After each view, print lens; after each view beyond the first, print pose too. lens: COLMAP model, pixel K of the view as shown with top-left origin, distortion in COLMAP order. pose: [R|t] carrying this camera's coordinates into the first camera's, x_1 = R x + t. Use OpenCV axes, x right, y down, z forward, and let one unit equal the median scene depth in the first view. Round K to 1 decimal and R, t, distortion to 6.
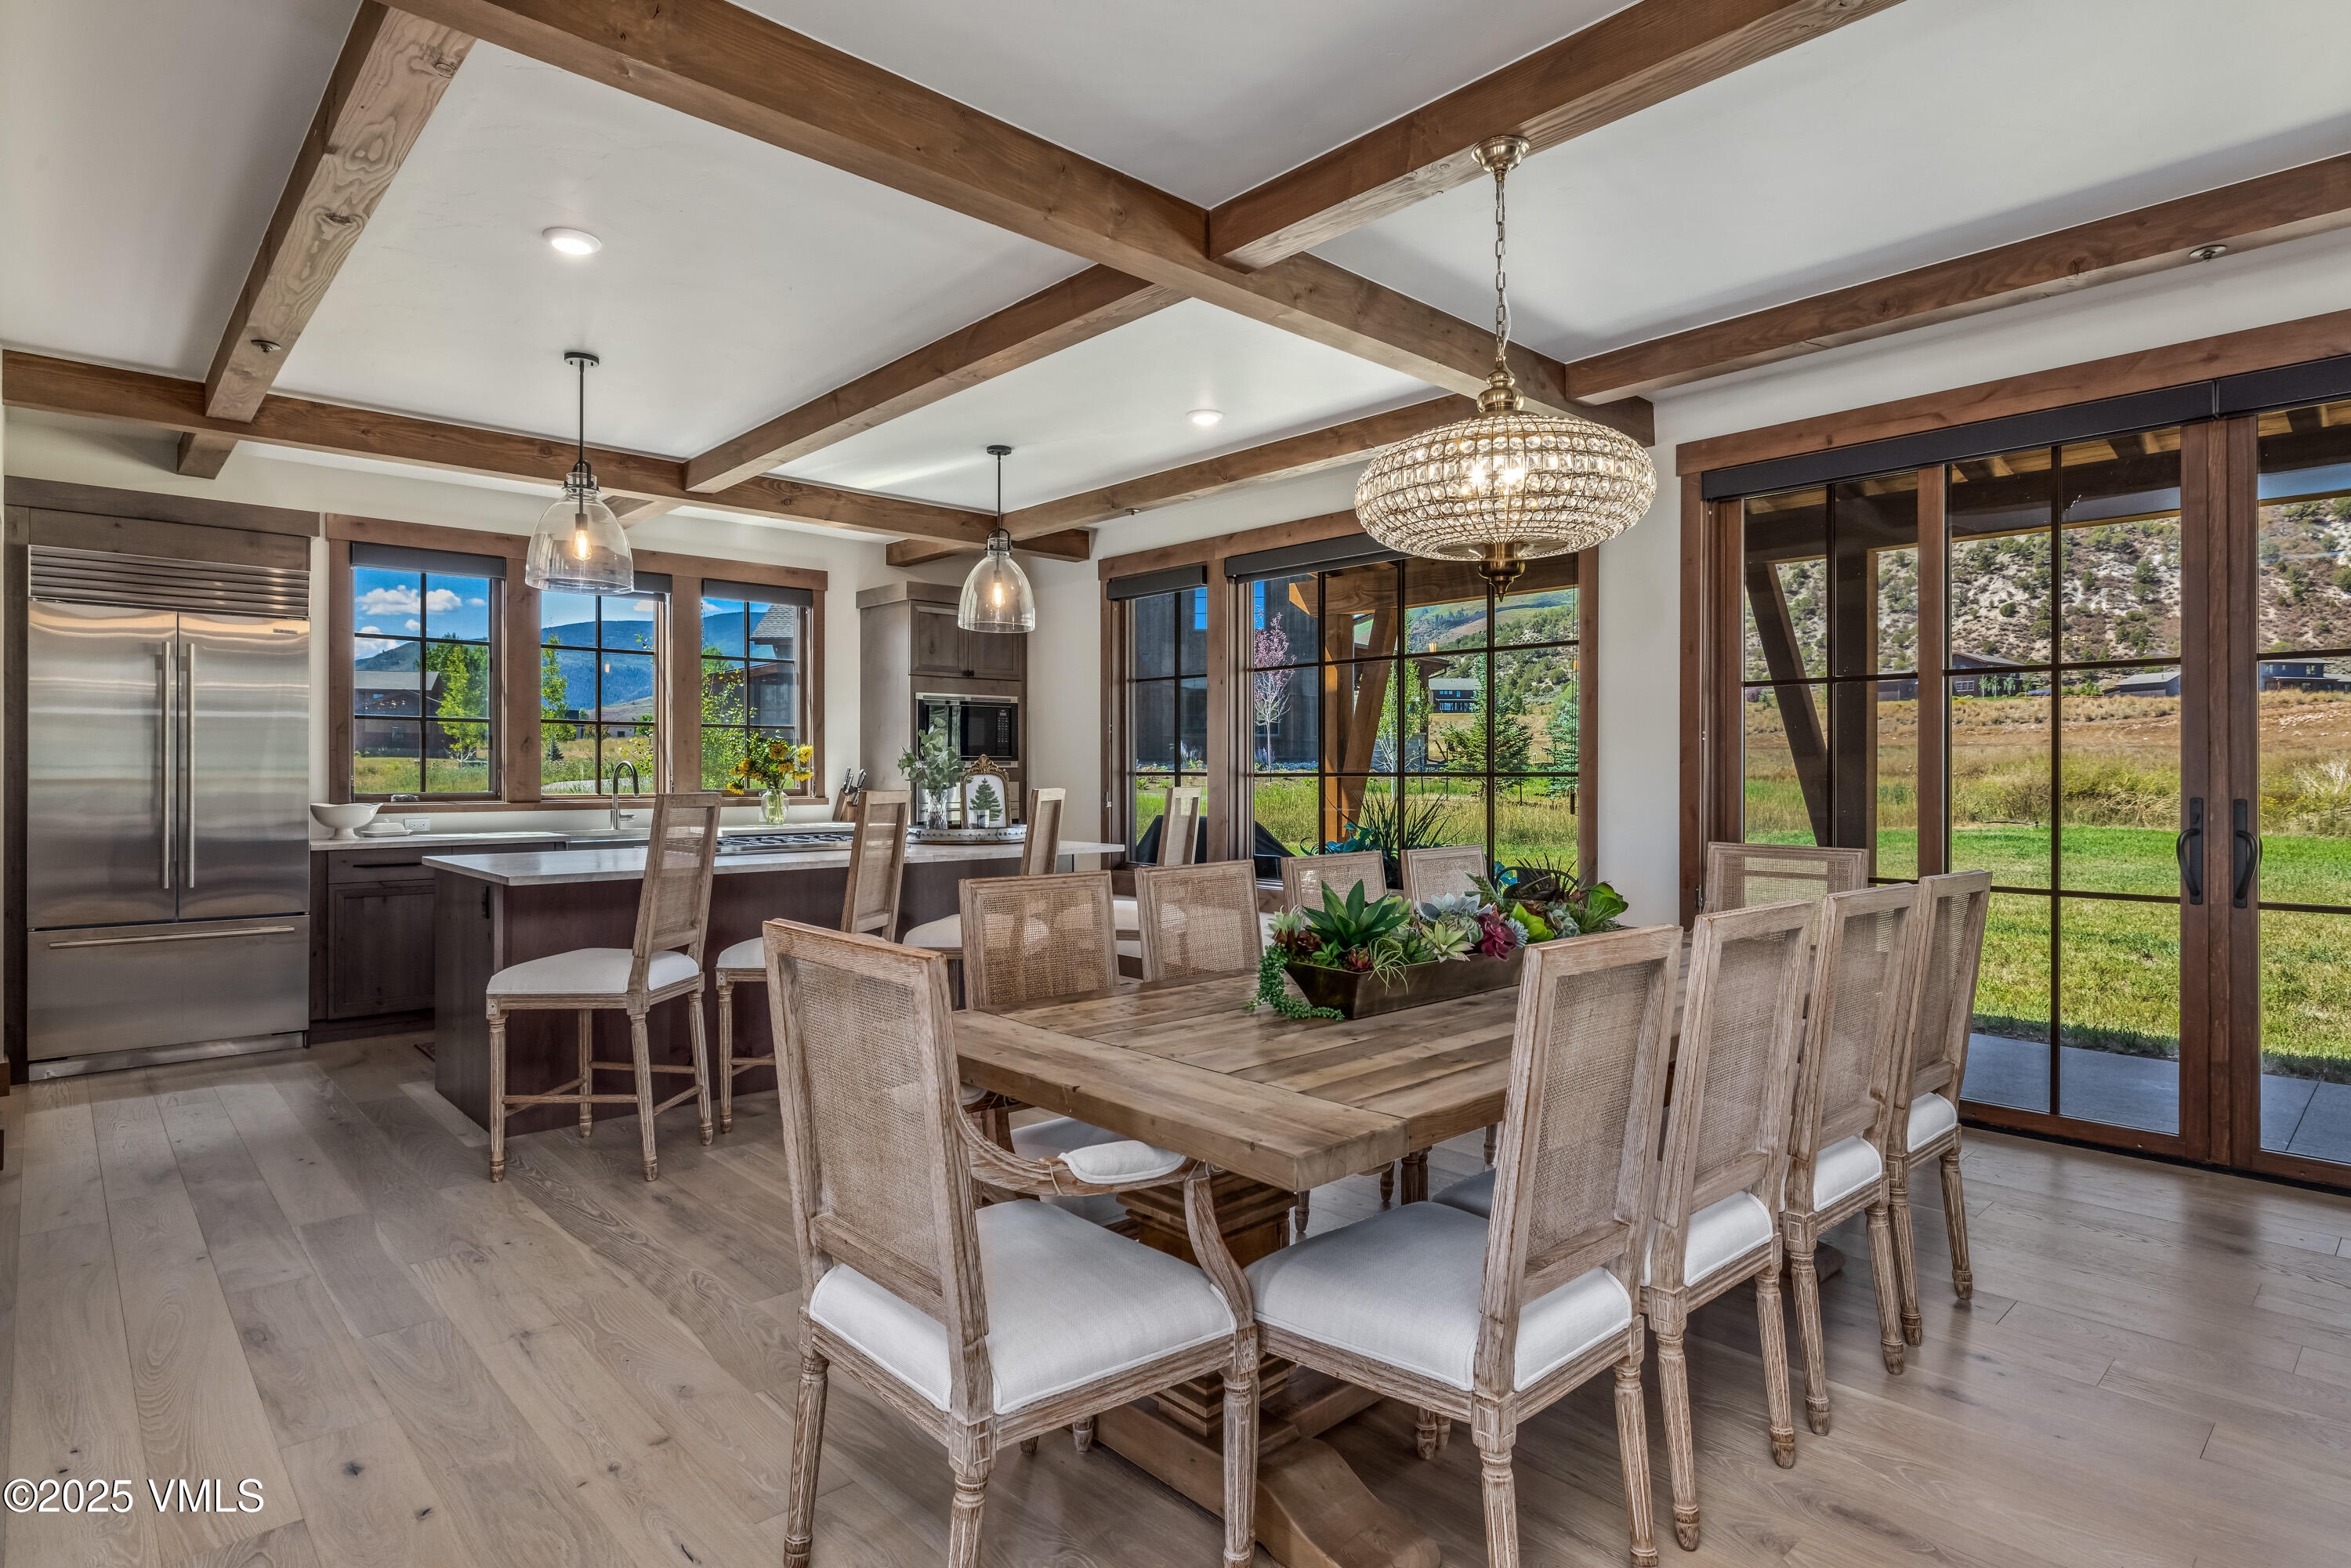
lens RADIAL K [[1222.6, 0, 1174.7], [0, 1222.6, 778.8], [0, 0, 1]] dist [-0.001985, -0.000262]
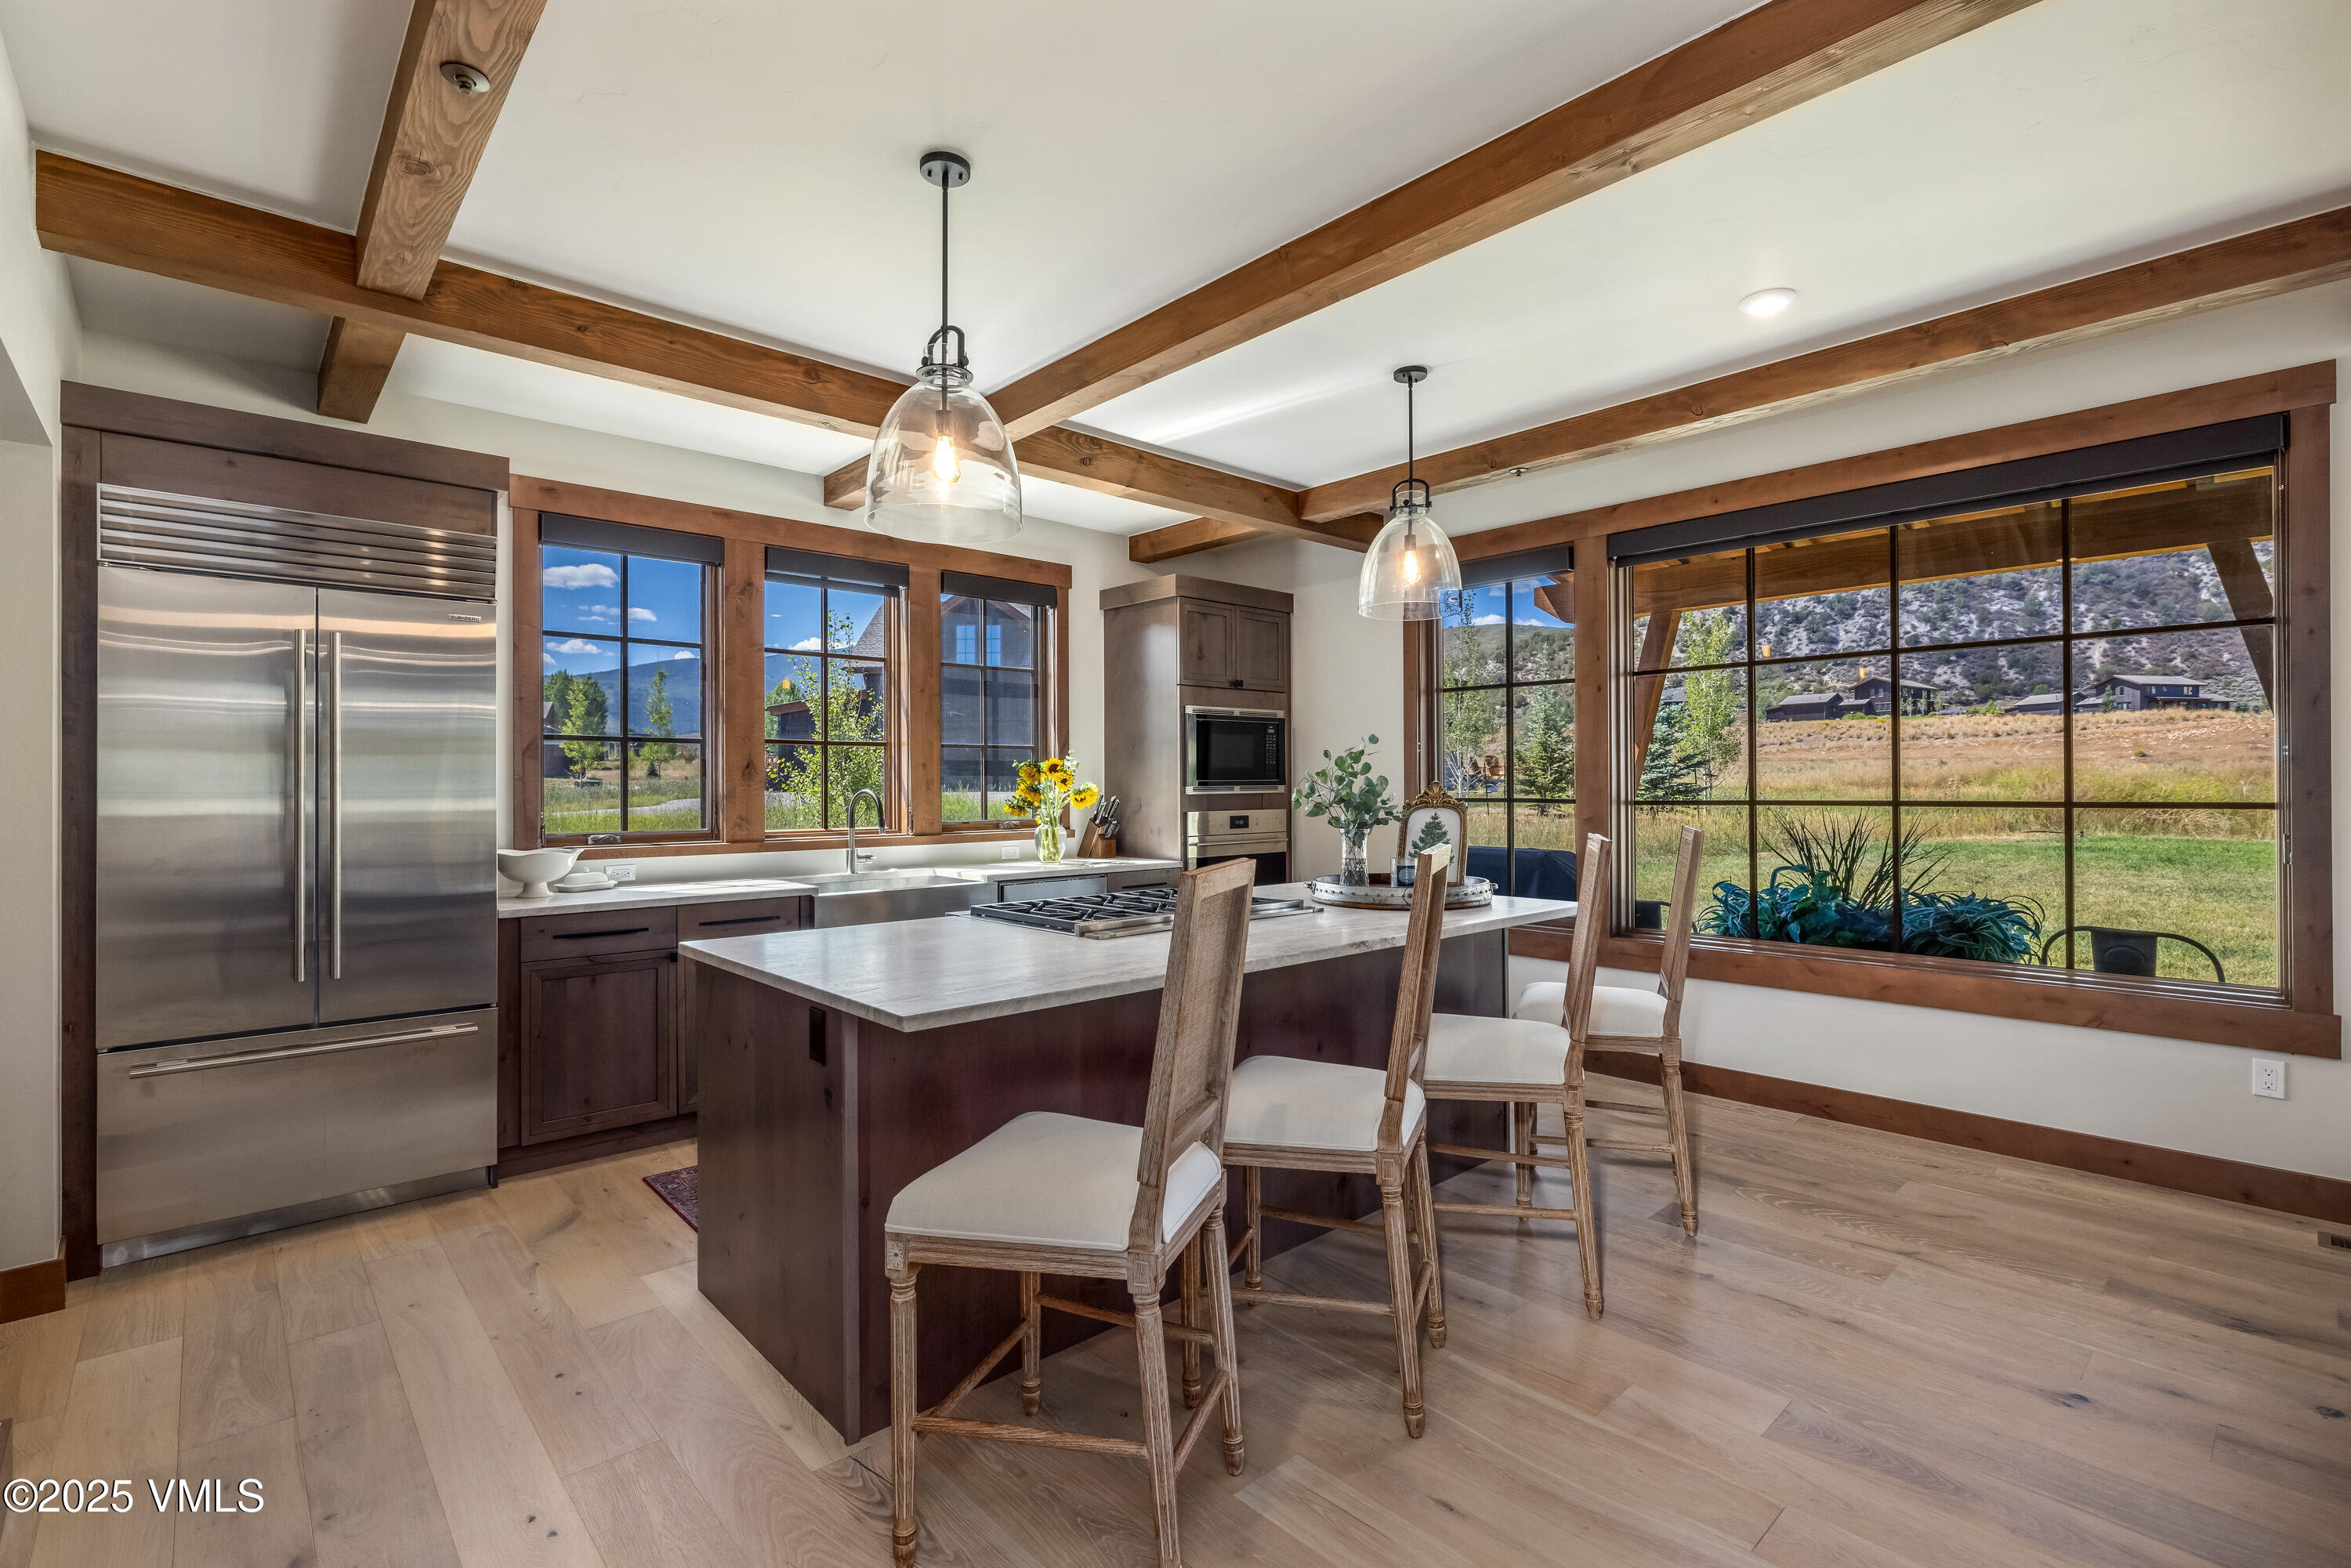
lens RADIAL K [[1057.4, 0, 1174.7], [0, 1057.4, 786.9], [0, 0, 1]] dist [-0.002877, 0.000213]
pose [[0.999958, -0.005361, -0.007472, -0.254524], [0.005329, 0.999977, -0.004264, -0.013107], [0.007495, 0.004224, 0.999963, 0.316846]]
